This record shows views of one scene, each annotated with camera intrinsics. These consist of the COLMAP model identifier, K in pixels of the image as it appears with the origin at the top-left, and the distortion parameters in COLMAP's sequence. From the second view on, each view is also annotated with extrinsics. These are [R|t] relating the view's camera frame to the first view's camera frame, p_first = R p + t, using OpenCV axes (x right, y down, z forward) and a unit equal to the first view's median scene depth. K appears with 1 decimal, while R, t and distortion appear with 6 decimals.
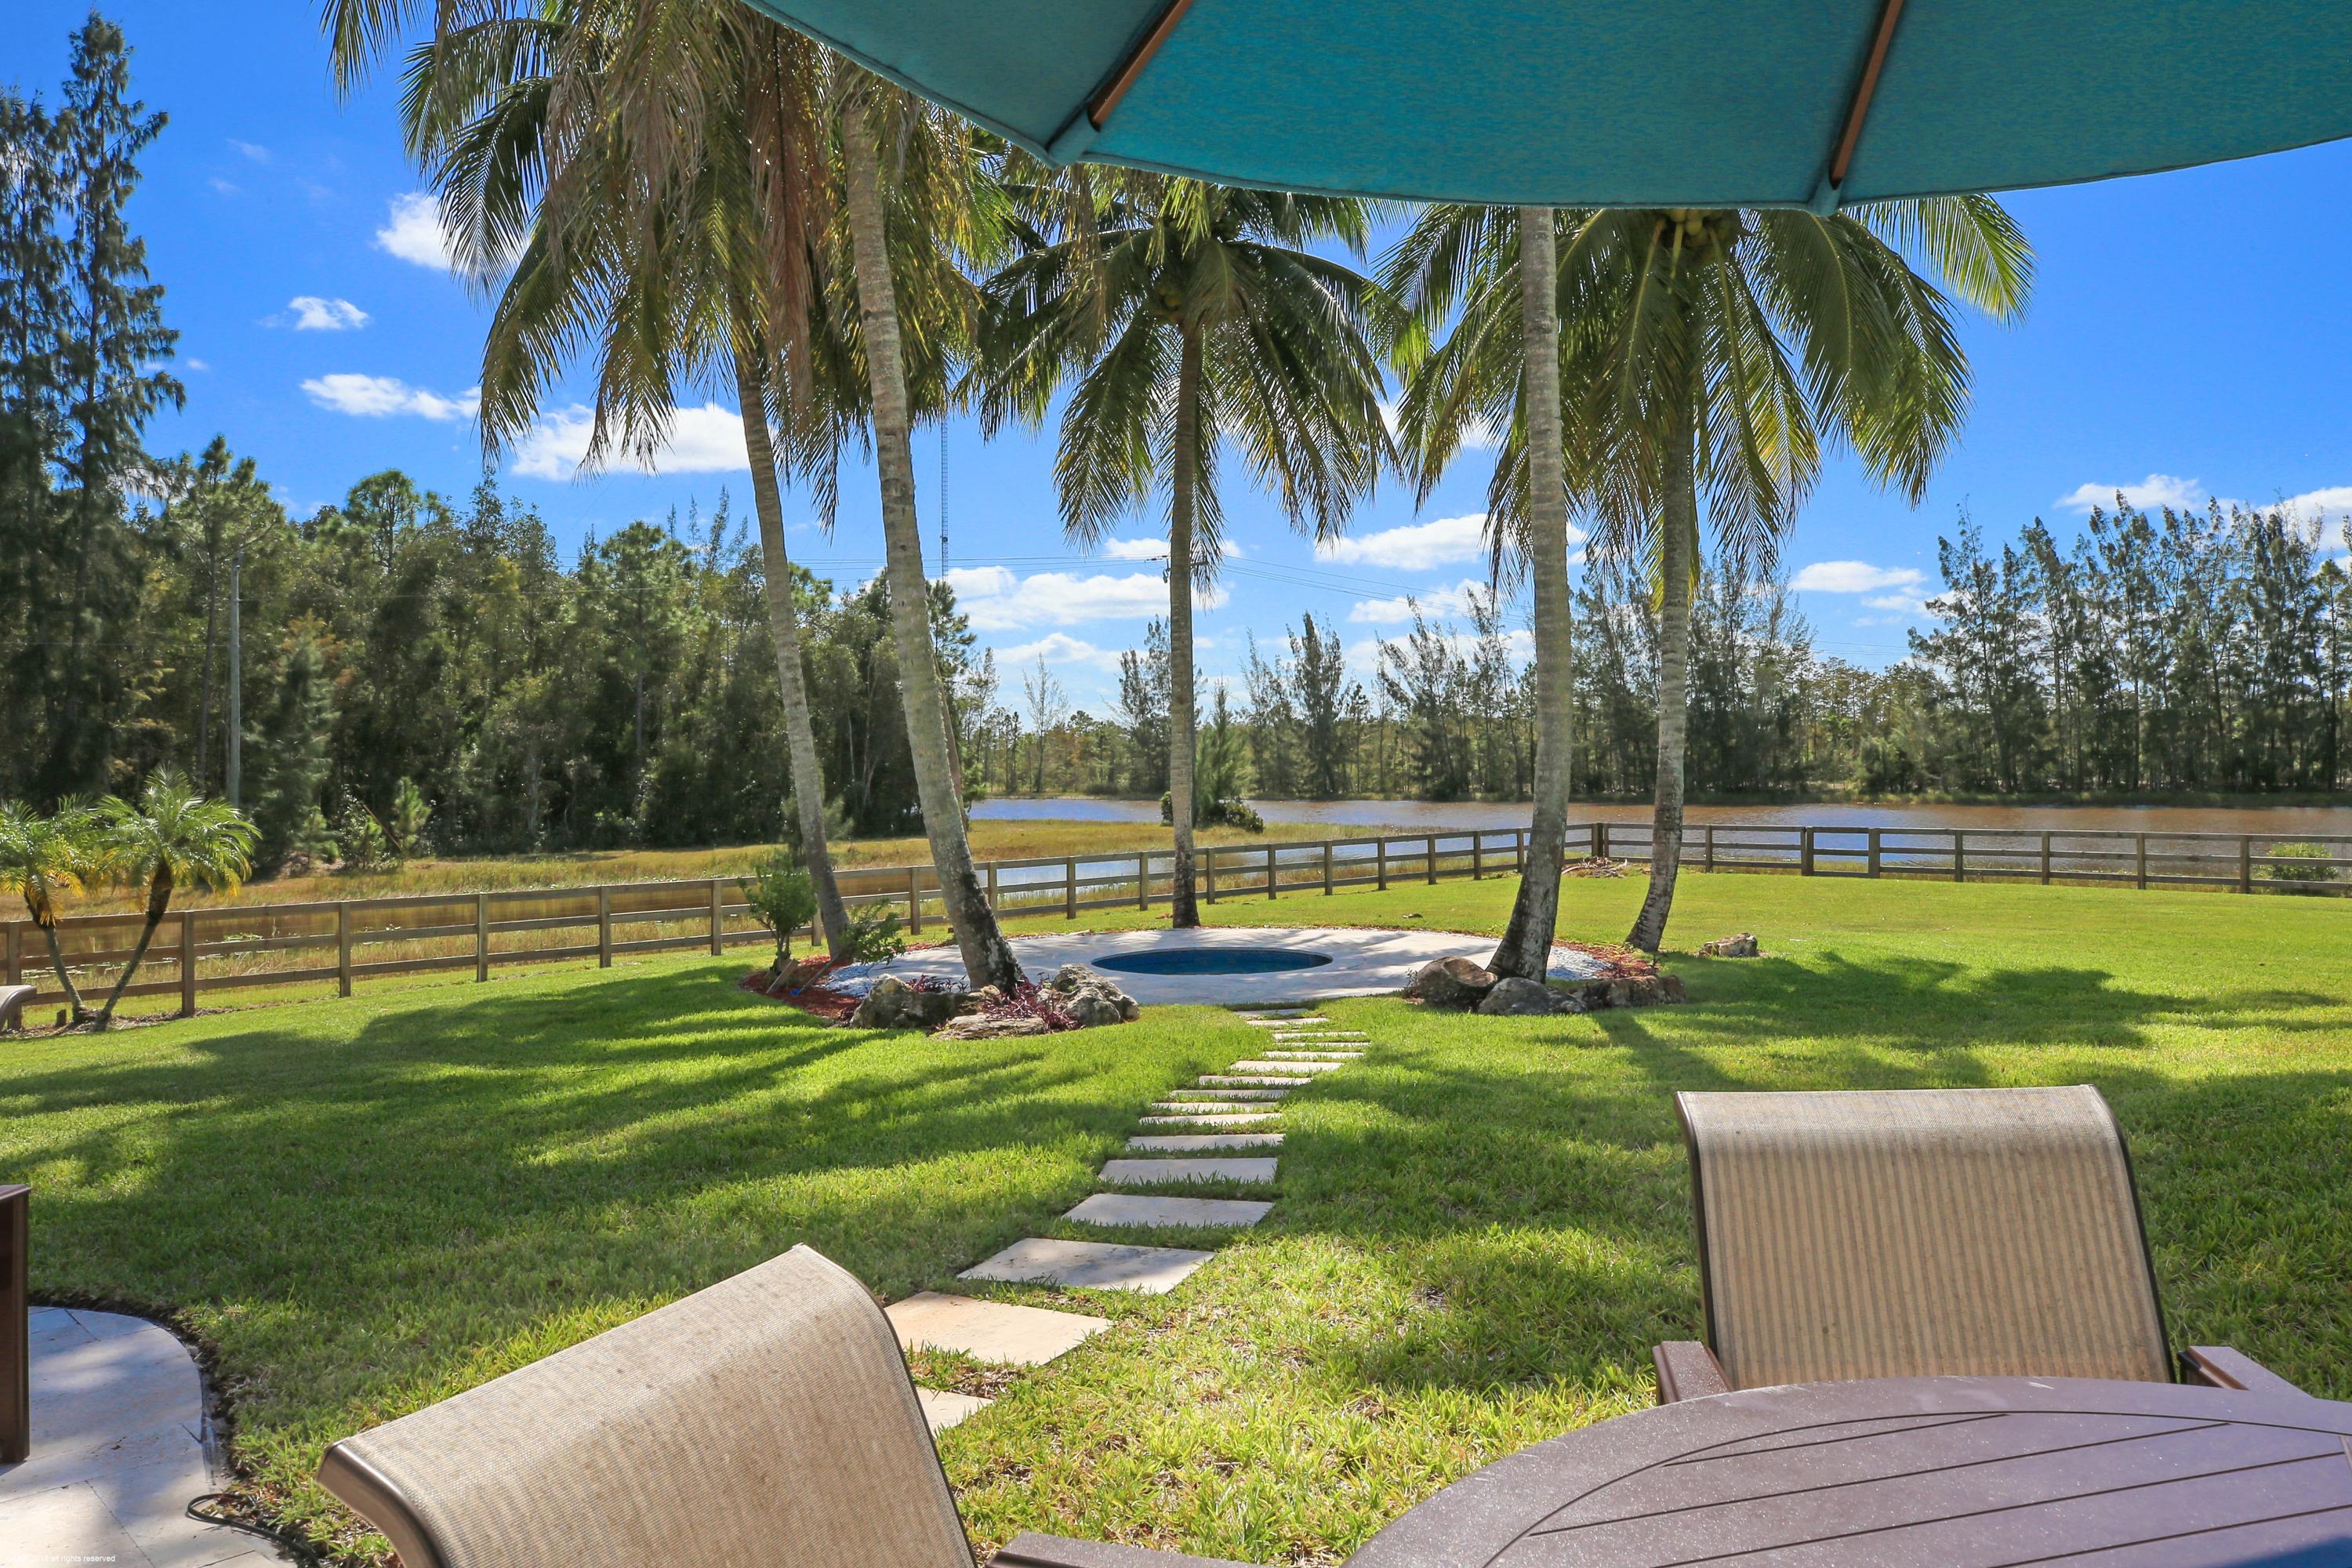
lens RADIAL K [[1609.7, 0, 1239.9], [0, 1609.7, 783.3], [0, 0, 1]] dist [0.020781, -0.002530]
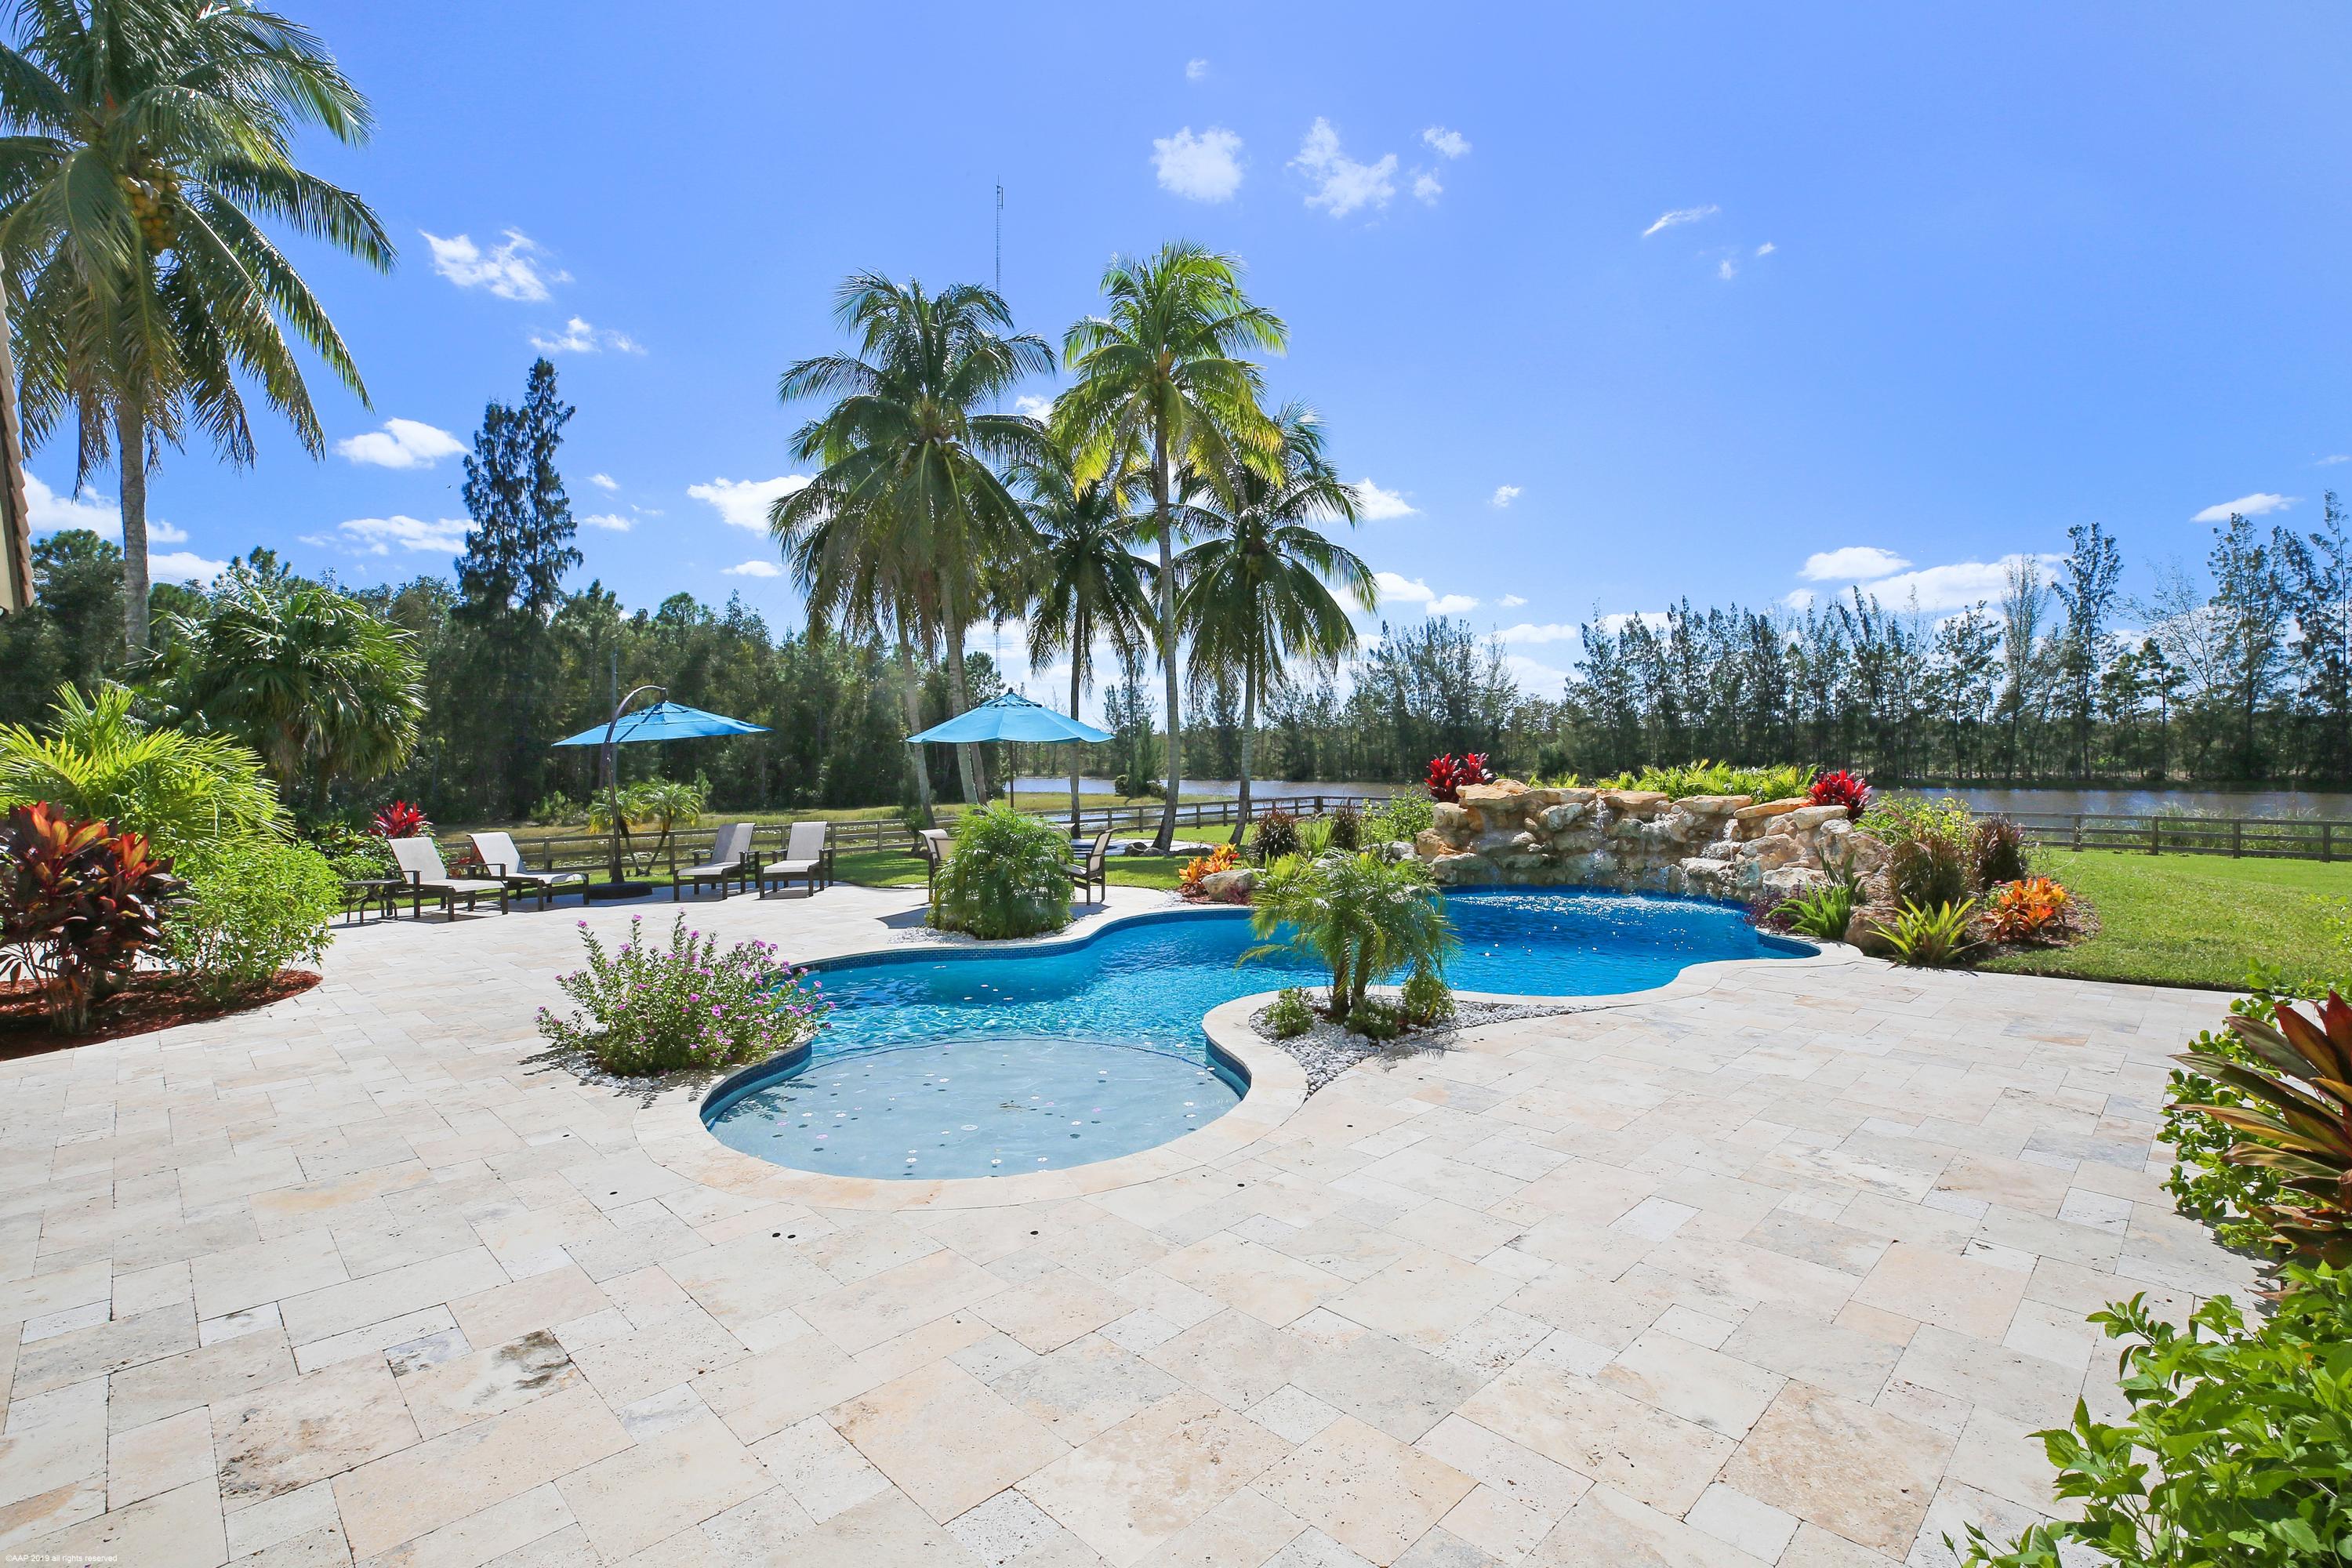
lens RADIAL K [[1148.6, 0, 1122.2], [0, 1148.6, 756.3], [0, 0, 1]] dist [-0.019545, 0.001254]
pose [[0.997195, 0.000809, -0.074840, 0.051138], [-0.001364, 0.999972, -0.007365, -0.007146], [0.074832, 0.007447, 0.997168, -0.223713]]
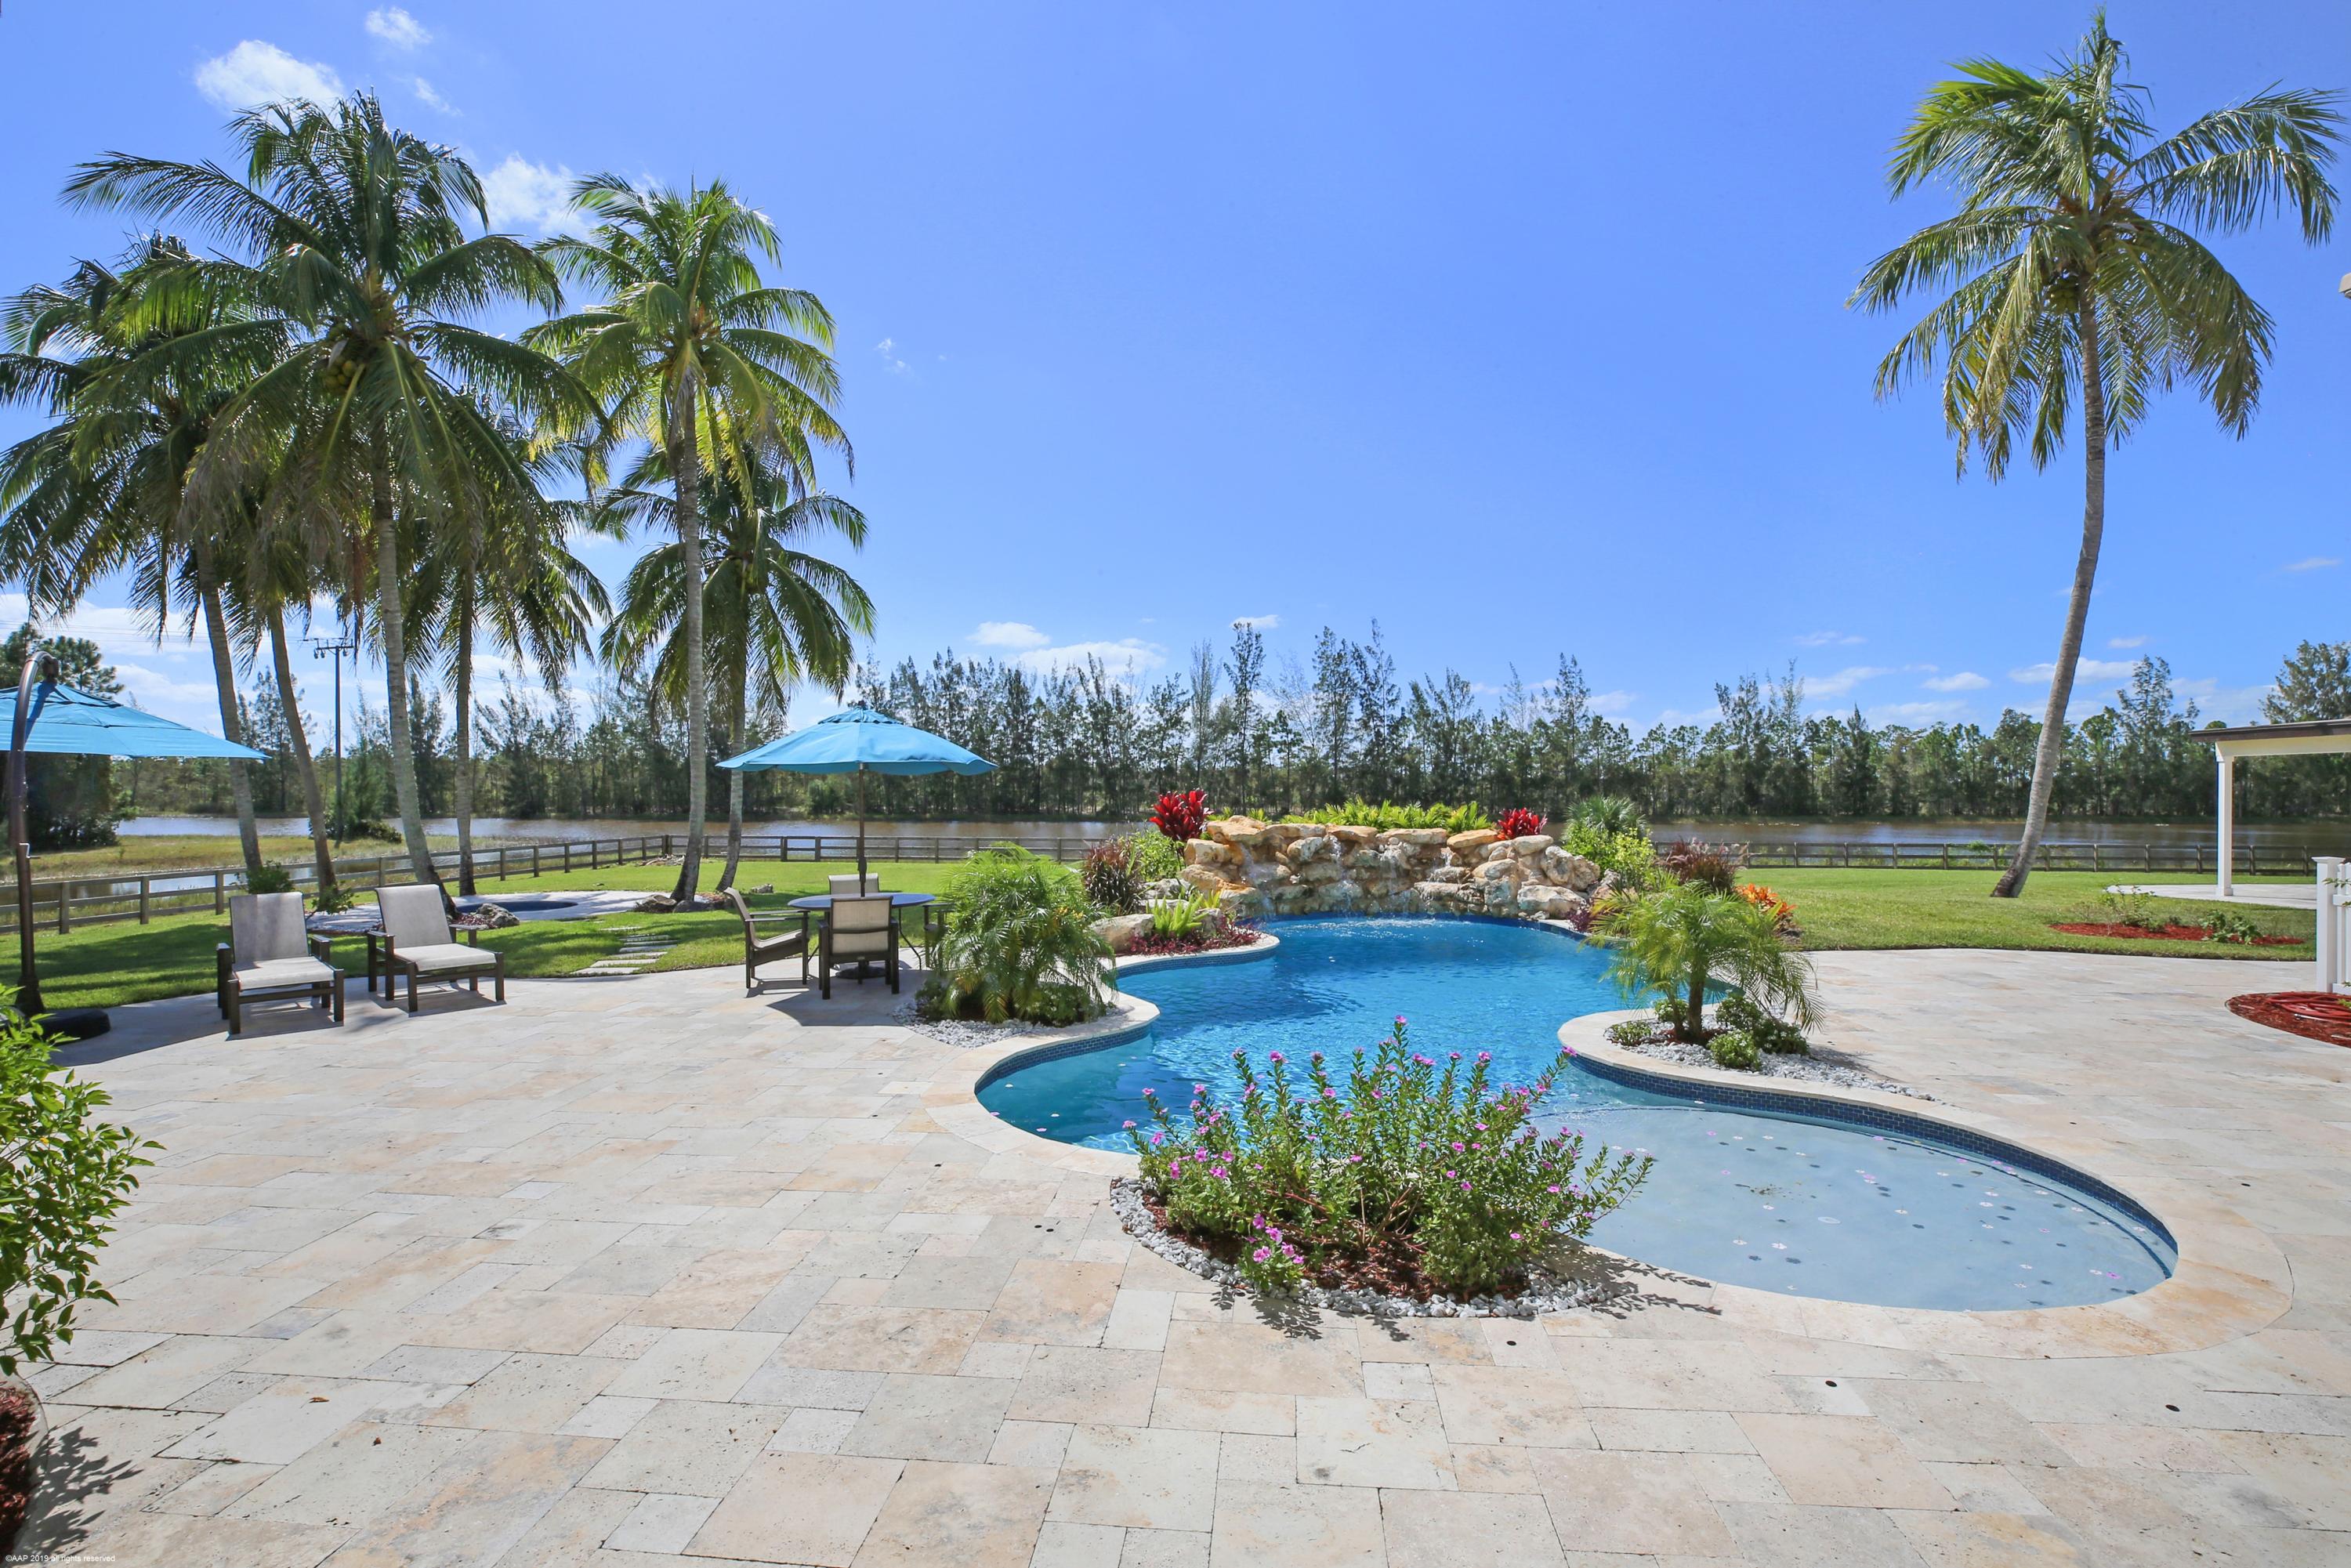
lens RADIAL K [[1148.1, 0, 1121.7], [0, 1148.1, 756.3], [0, 0, 1]] dist [-0.019545, 0.001254]
pose [[0.804802, 0.028754, 0.592847, -0.065693], [-0.005092, 0.999124, -0.041547, -0.006482], [-0.593522, 0.030419, 0.804243, -0.161853]]
